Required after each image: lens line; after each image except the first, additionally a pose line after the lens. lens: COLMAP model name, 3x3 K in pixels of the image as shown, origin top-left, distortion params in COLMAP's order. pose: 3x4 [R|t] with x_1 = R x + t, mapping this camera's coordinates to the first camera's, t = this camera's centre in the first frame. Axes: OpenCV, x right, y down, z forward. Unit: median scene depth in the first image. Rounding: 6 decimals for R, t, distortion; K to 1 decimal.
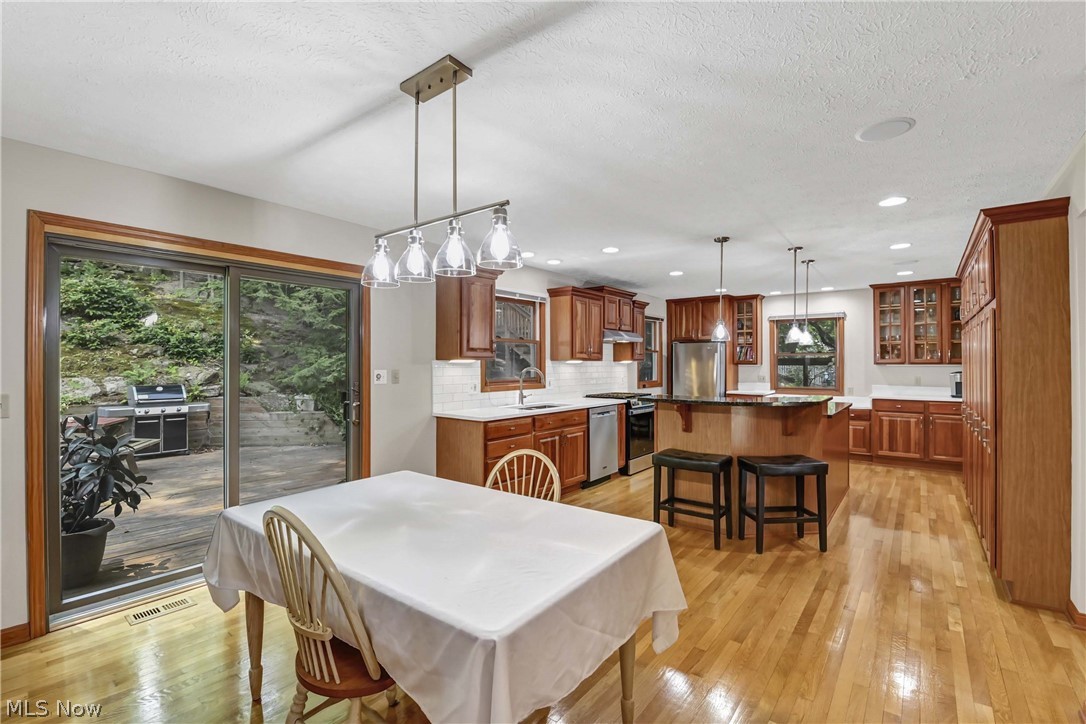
lens RADIAL K [[478.6, 0, 547.3], [0, 478.6, 361.3], [0, 0, 1]] dist [-0.024751, -0.001170]
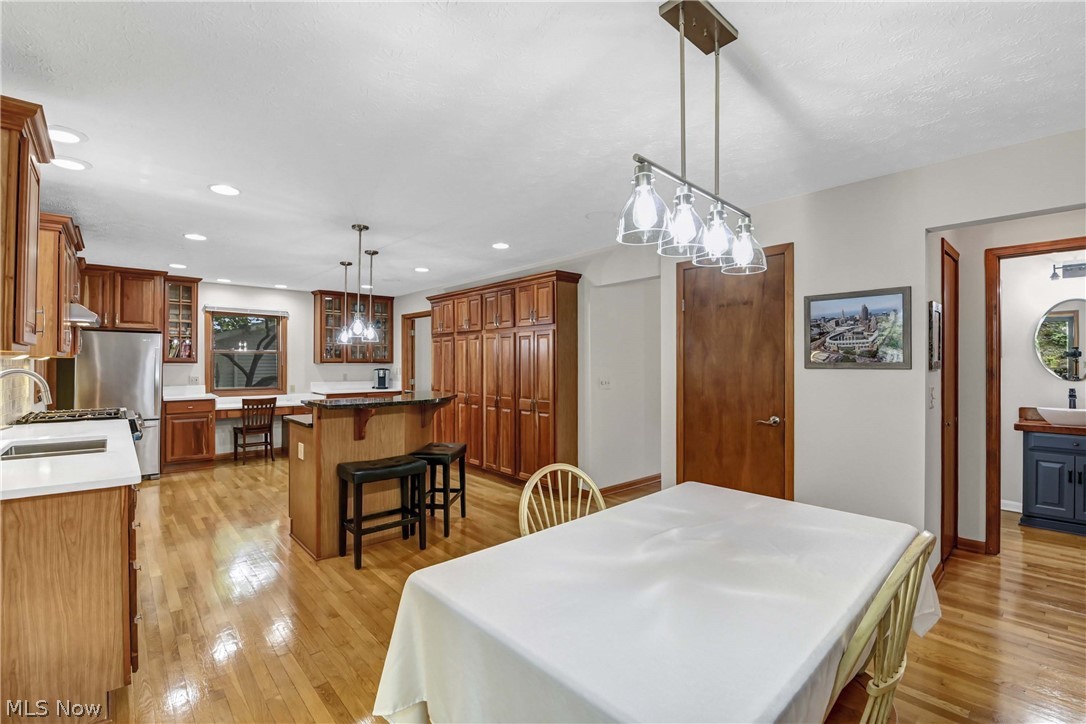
lens RADIAL K [[478.6, 0, 543.8], [0, 478.6, 365.9], [0, 0, 1]] dist [-0.024751, -0.001170]
pose [[0.146082, -0.004804, 0.989261, -0.410479], [-0.007204, 0.999957, 0.005920, 0.003999], [-0.989246, -0.007991, 0.146041, 0.425880]]
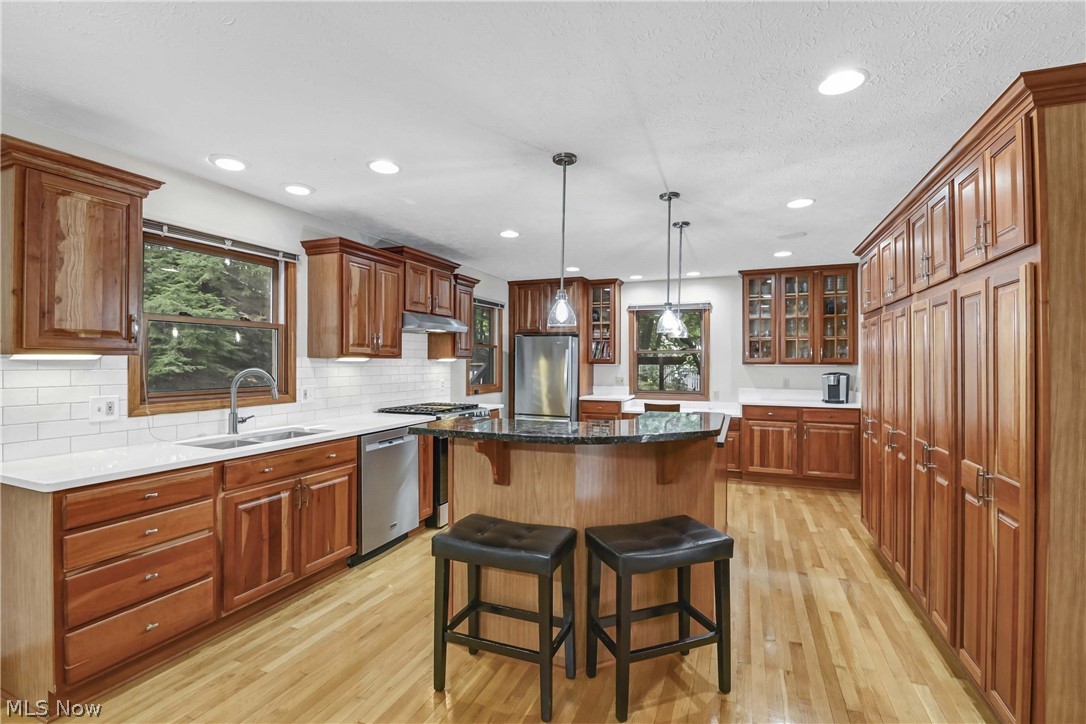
lens RADIAL K [[478.6, 0, 548.9], [0, 478.6, 358.7], [0, 0, 1]] dist [-0.024751, -0.001170]
pose [[0.960500, 0.005029, 0.278236, 0.148665], [-0.004767, 0.999987, -0.001619, -0.000172], [-0.278240, 0.000228, 0.960511, 0.349238]]
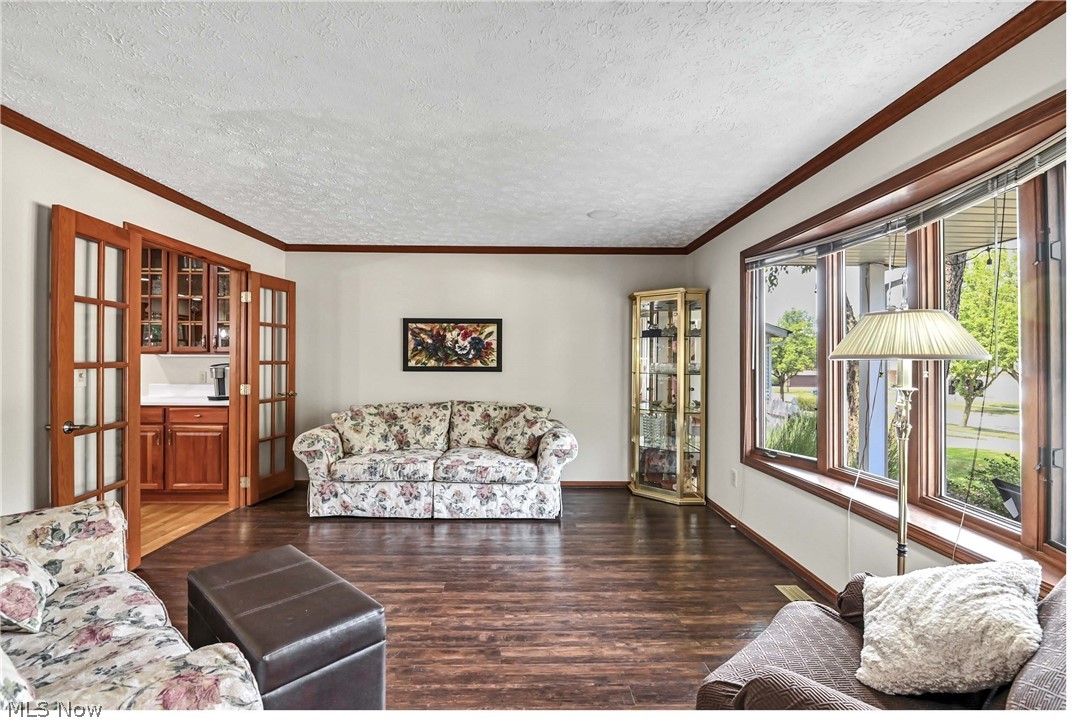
lens RADIAL K [[478.6, 0, 546.9], [0, 478.6, 358.5], [0, 0, 1]] dist [-0.024751, -0.001170]
pose [[0.787024, 0.004803, 0.616903, 0.959573], [-0.007070, 0.999974, 0.001234, 0.010642], [-0.616881, -0.005332, 0.787038, 0.119612]]
